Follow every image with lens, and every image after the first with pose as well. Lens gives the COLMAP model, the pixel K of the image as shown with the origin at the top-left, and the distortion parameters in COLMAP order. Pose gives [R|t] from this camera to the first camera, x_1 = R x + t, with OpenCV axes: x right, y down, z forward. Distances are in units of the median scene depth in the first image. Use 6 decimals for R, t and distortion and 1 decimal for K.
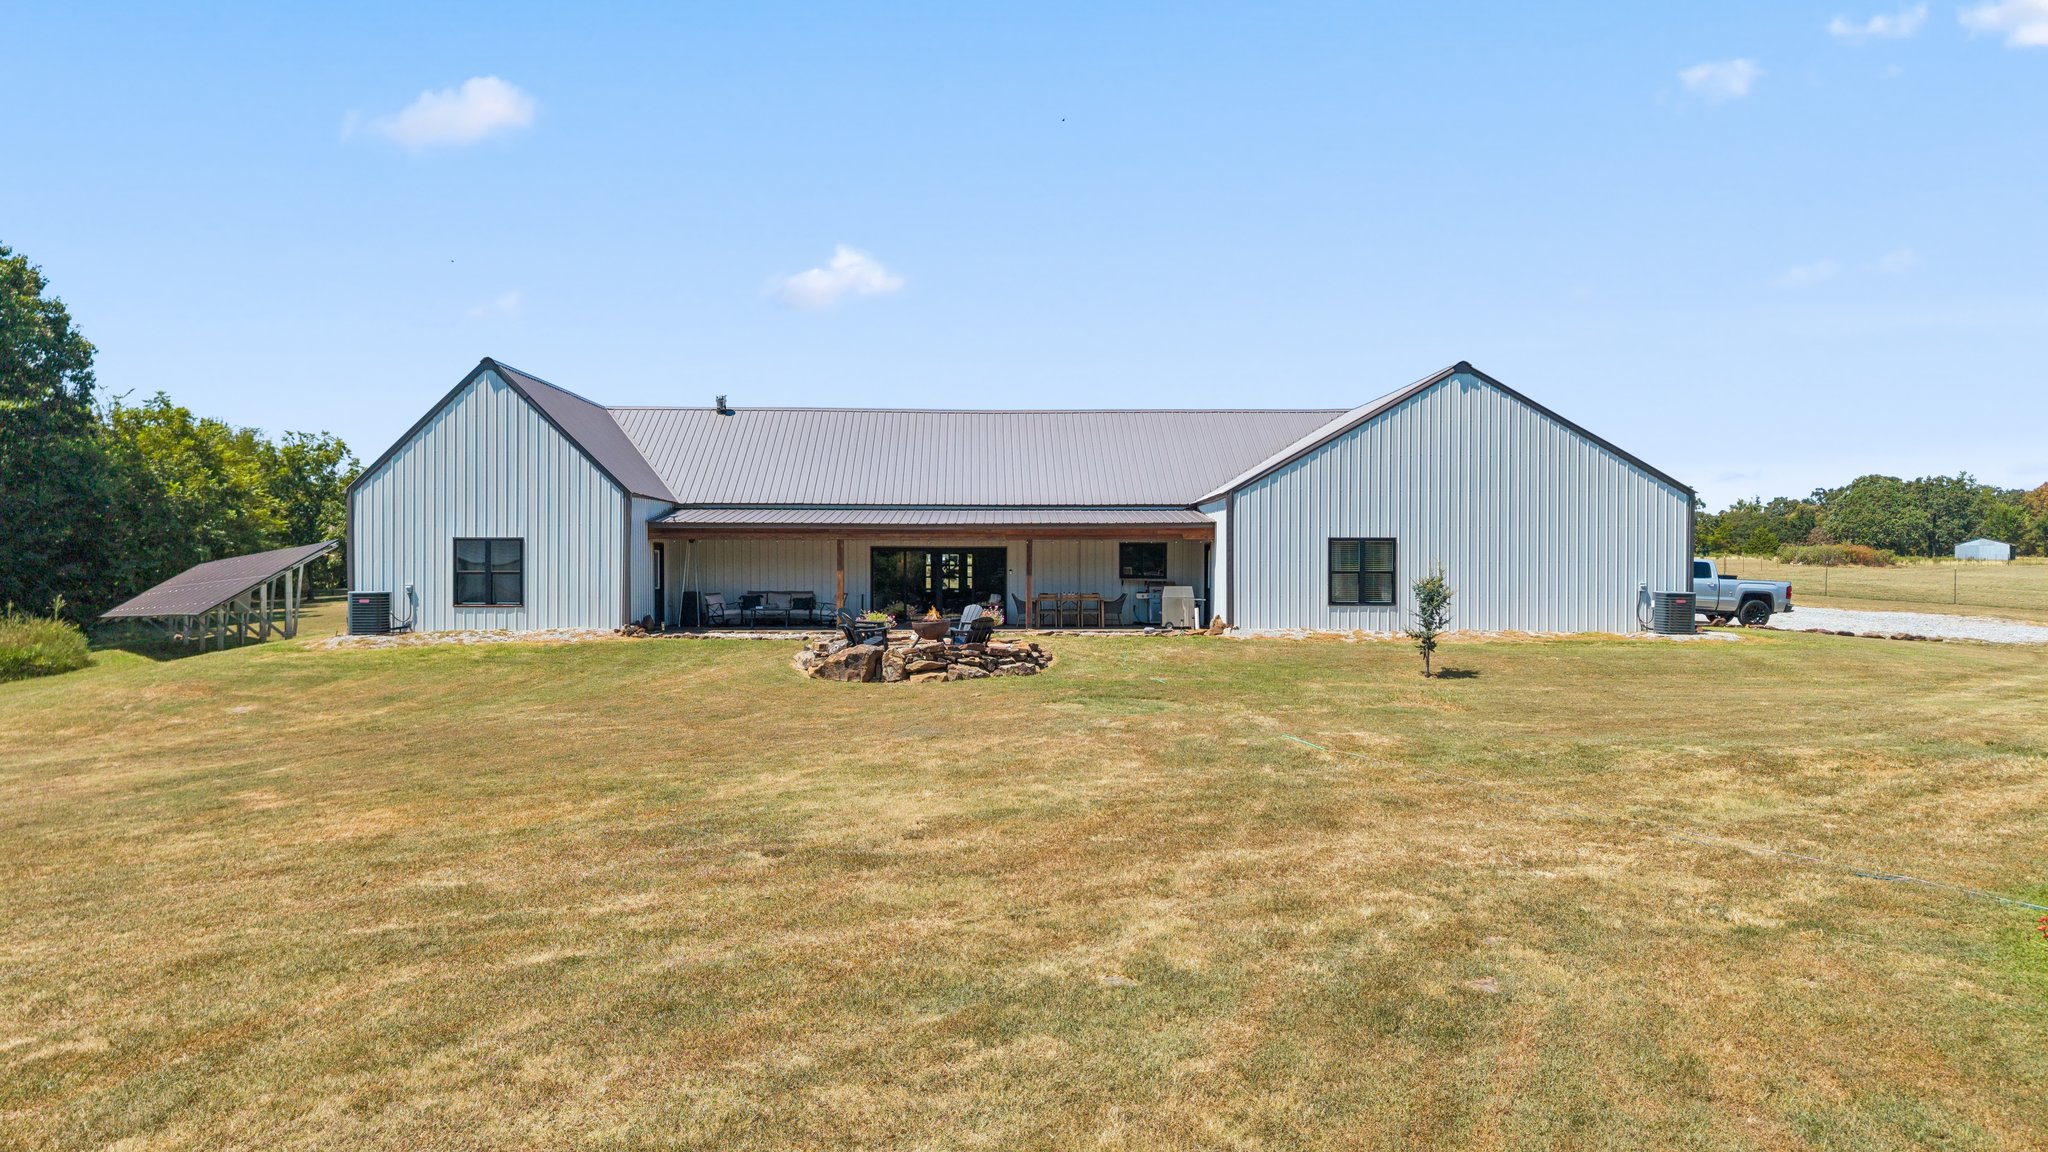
lens RADIAL K [[1349.5, 0, 1024.0], [0, 1349.5, 576.0], [0, 0, 1]] dist [0.027595, -0.034811]
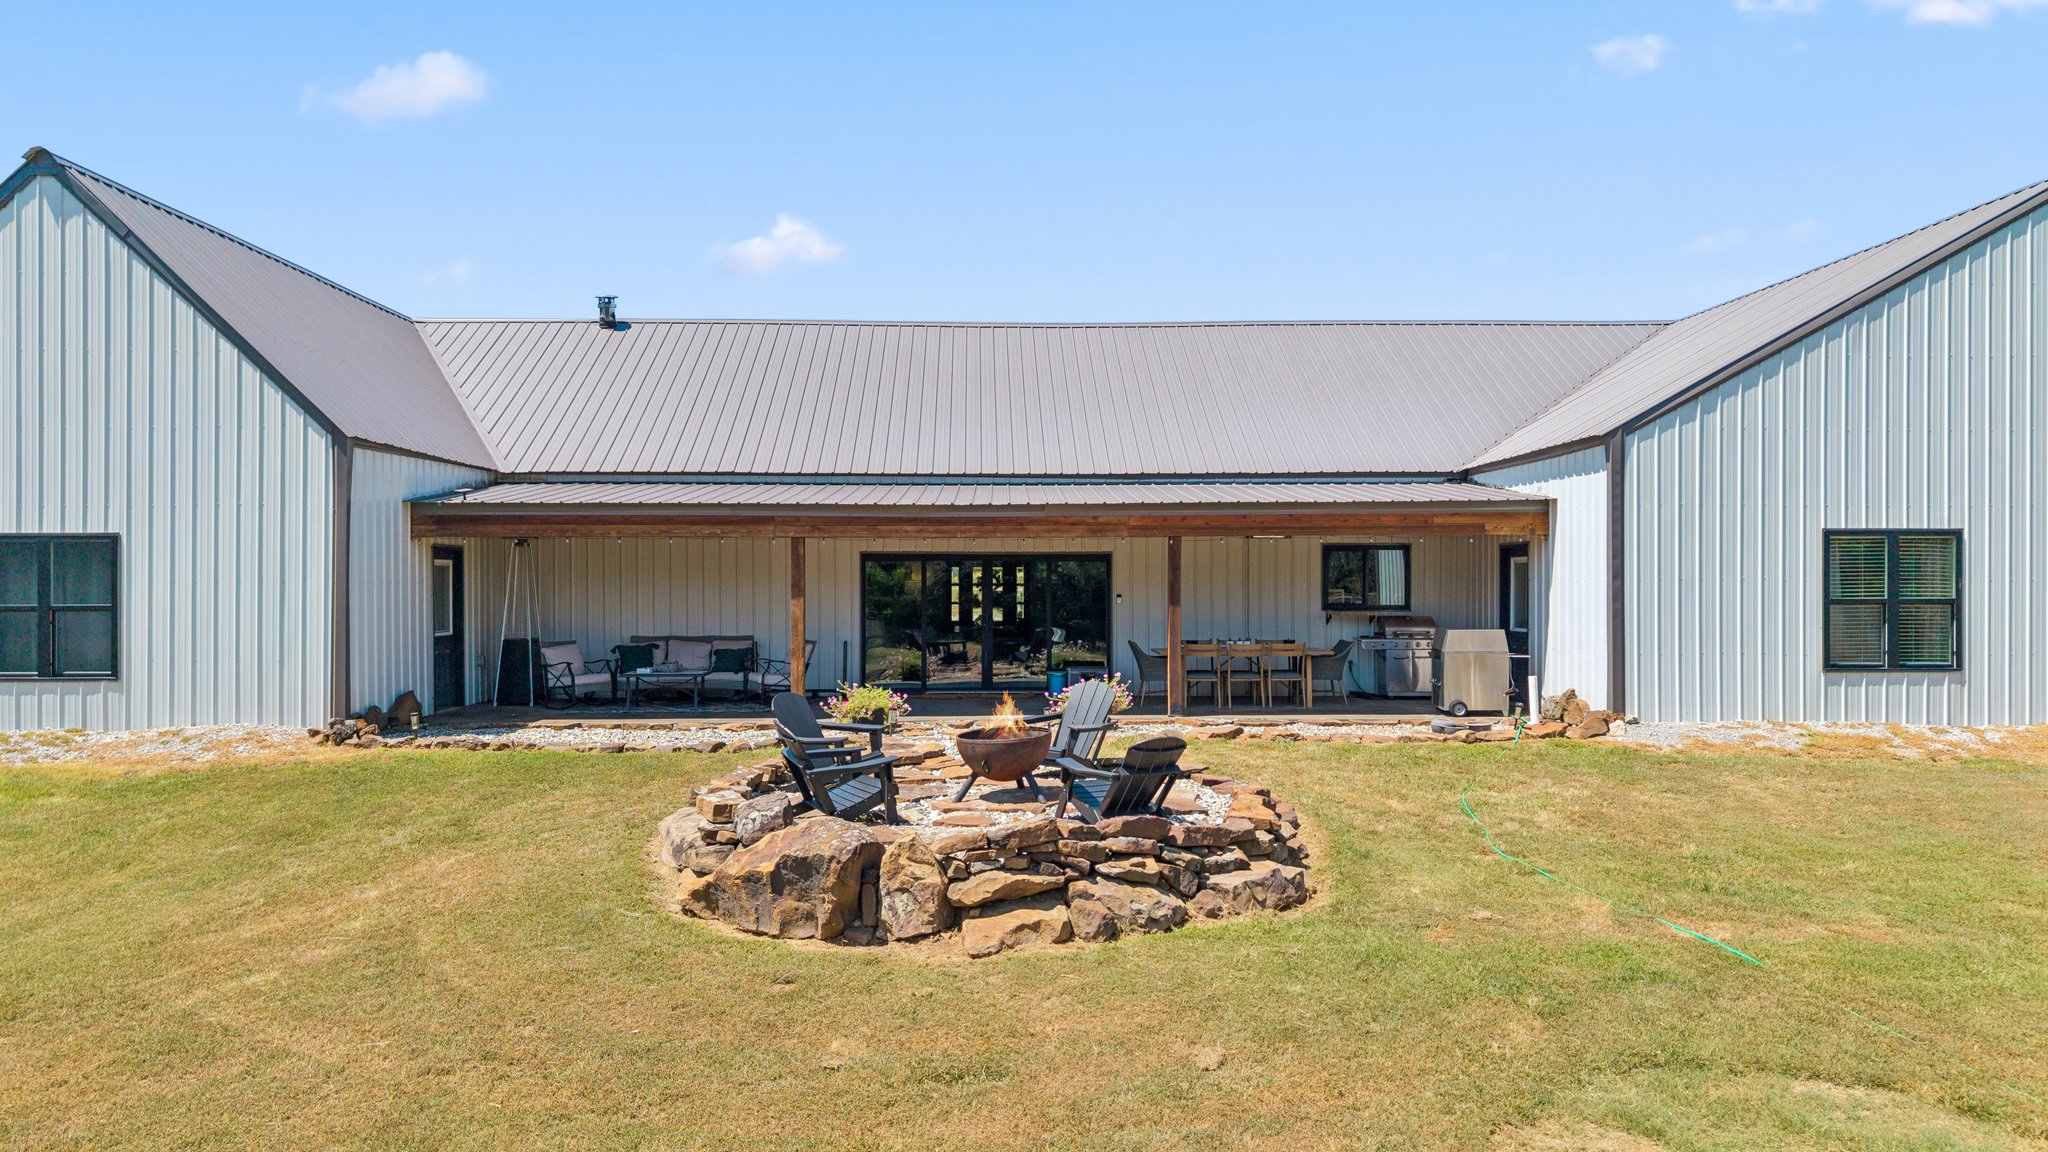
lens RADIAL K [[1360.9, 0, 952.6], [0, 1360.9, 571.3], [0, 0, 1]] dist [0.066244, -0.000221]
pose [[0.998591, -0.002911, -0.052988, -0.052428], [0.002159, 0.999896, -0.014246, -0.007100], [0.053024, 0.014112, 0.998494, 0.503038]]
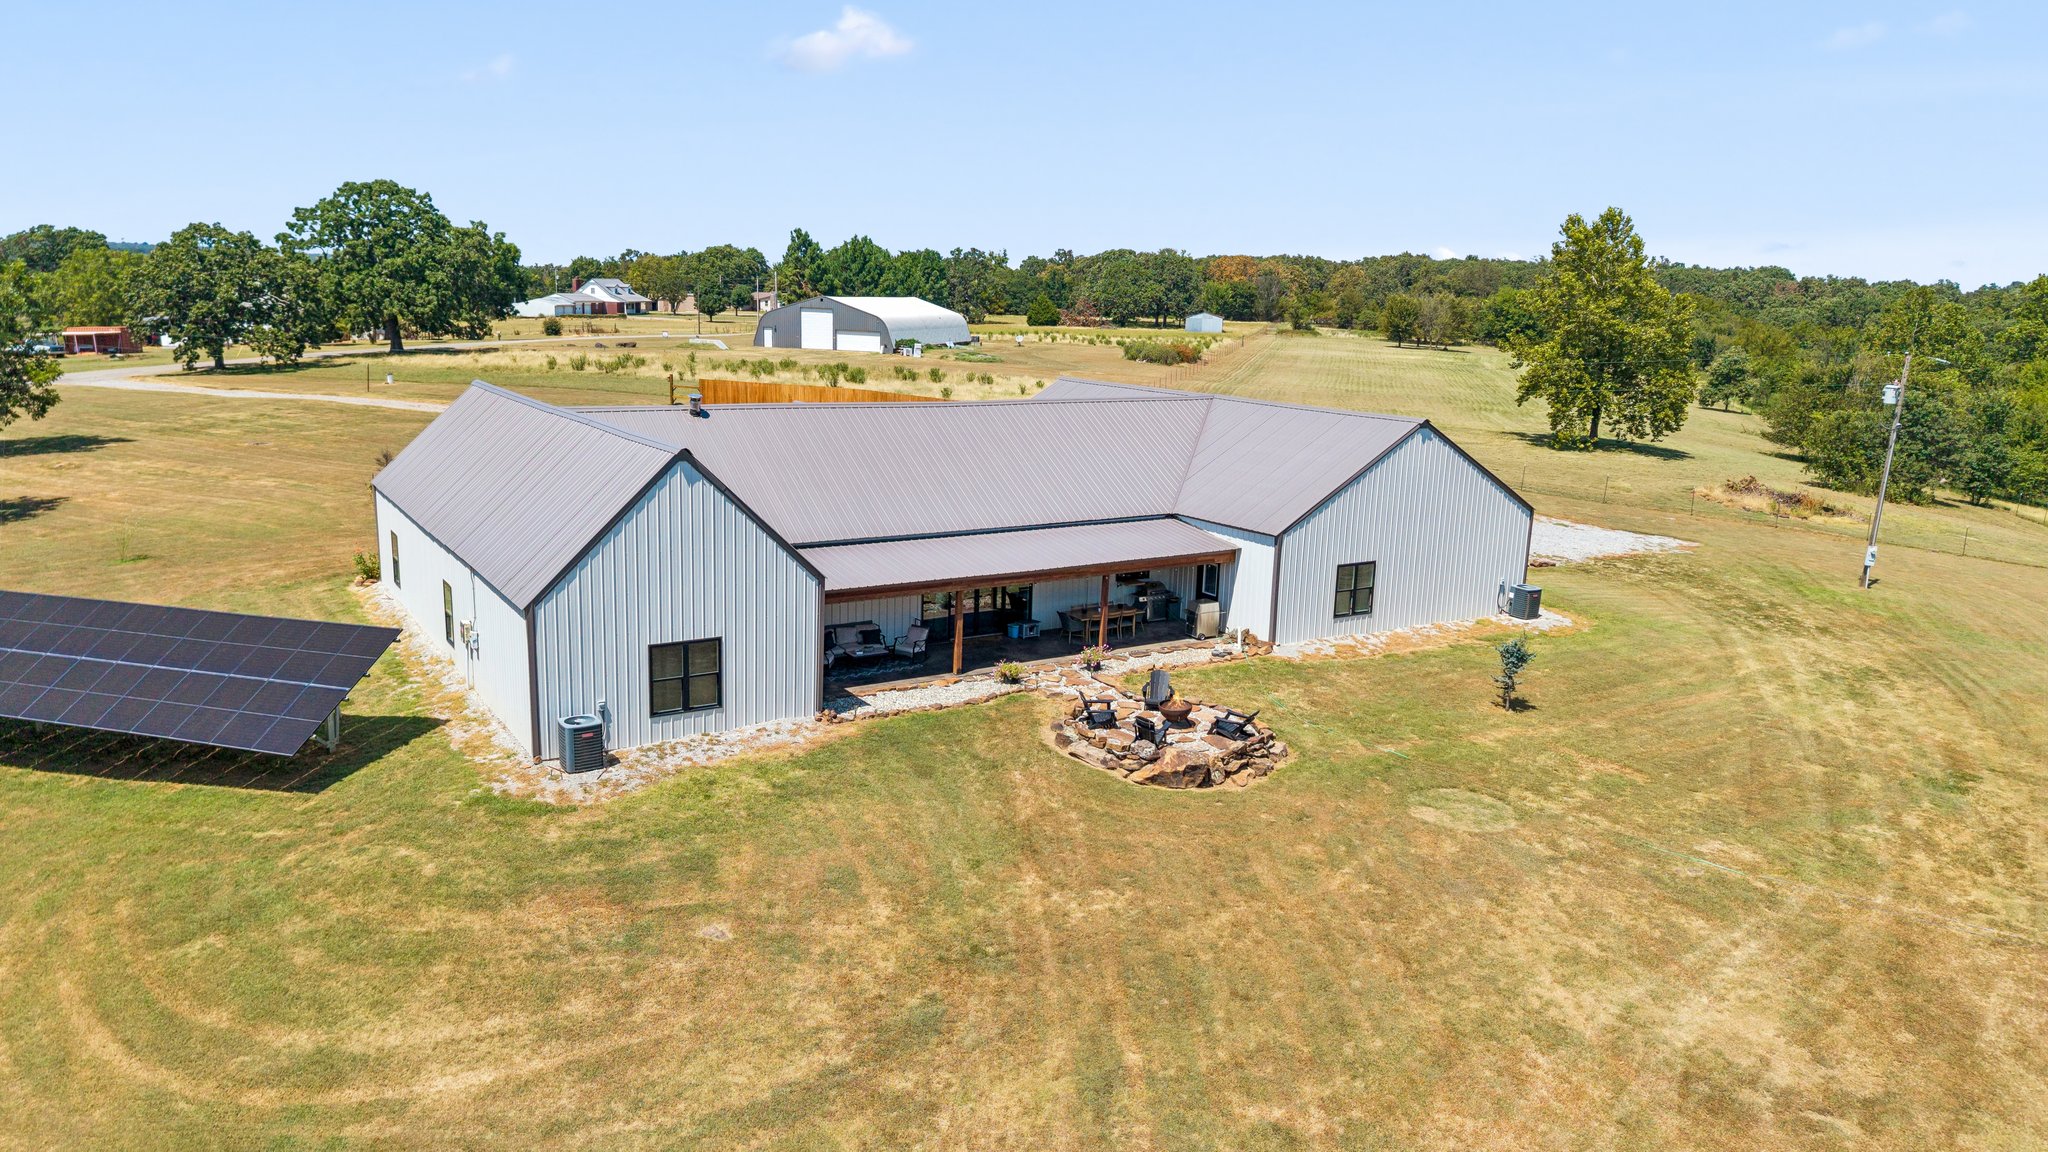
lens RADIAL K [[1360.9, 0, 952.6], [0, 1360.9, 571.3], [0, 0, 1]] dist [0.066244, -0.000221]
pose [[0.862417, -0.083794, 0.499215, -0.661439], [-0.025998, 0.977570, 0.208999, -0.259981], [-0.505531, -0.193222, 0.840895, 0.122690]]
